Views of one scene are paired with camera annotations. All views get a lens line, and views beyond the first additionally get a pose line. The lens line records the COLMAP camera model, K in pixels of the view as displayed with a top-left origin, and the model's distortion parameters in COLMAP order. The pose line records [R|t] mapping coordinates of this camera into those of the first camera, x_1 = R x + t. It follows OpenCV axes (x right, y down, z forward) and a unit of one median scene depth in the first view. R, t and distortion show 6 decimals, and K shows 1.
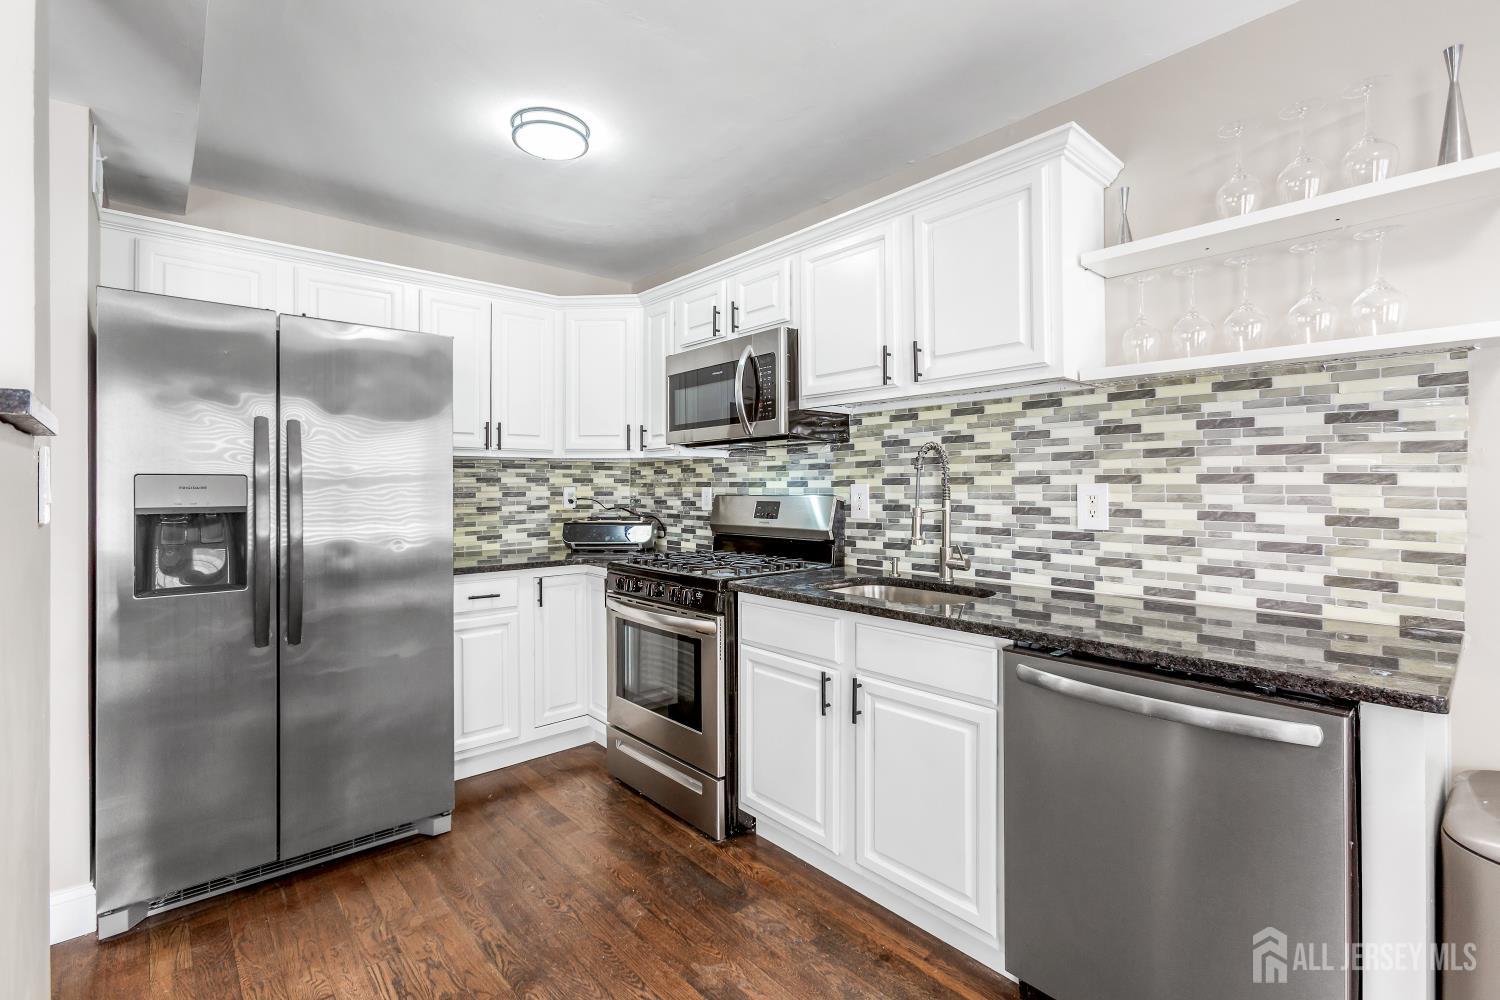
lens RADIAL K [[671.3, 0, 749.9], [0, 671.3, 486.2], [0, 0, 1]] dist [-0.014766, 0.009830]
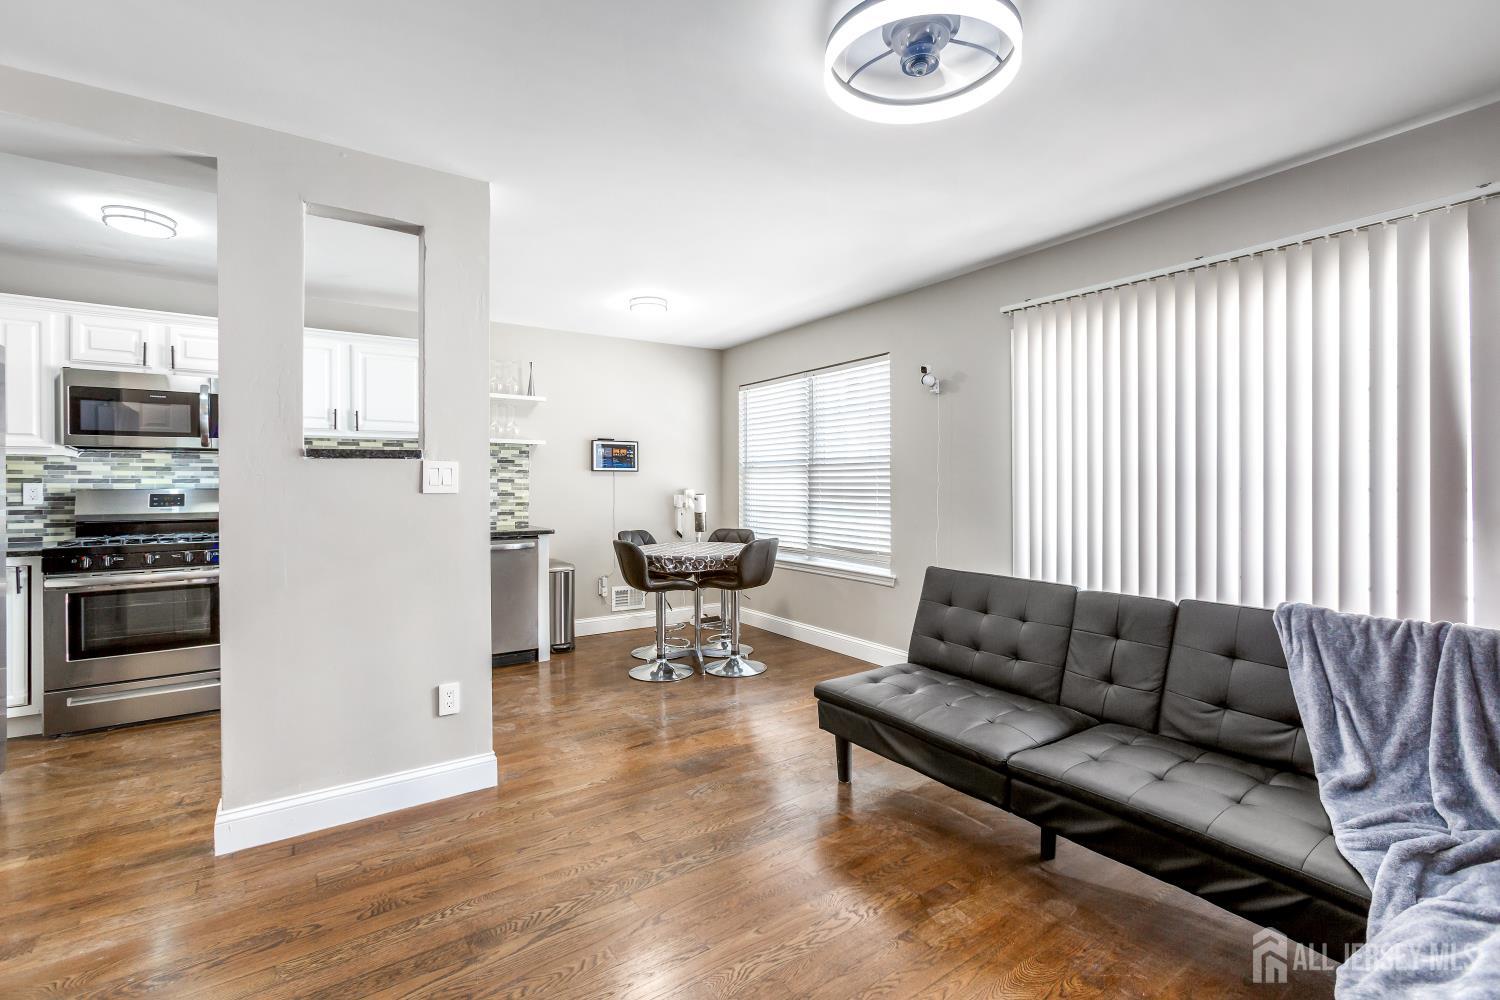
lens RADIAL K [[671.3, 0, 753.0], [0, 671.3, 487.1], [0, 0, 1]] dist [-0.014766, 0.009830]
pose [[0.123534, 0.000953, 0.992340, -1.513726], [0.002422, 0.999996, -0.001261, 0.018135], [-0.992337, 0.002560, 0.123531, -0.404881]]
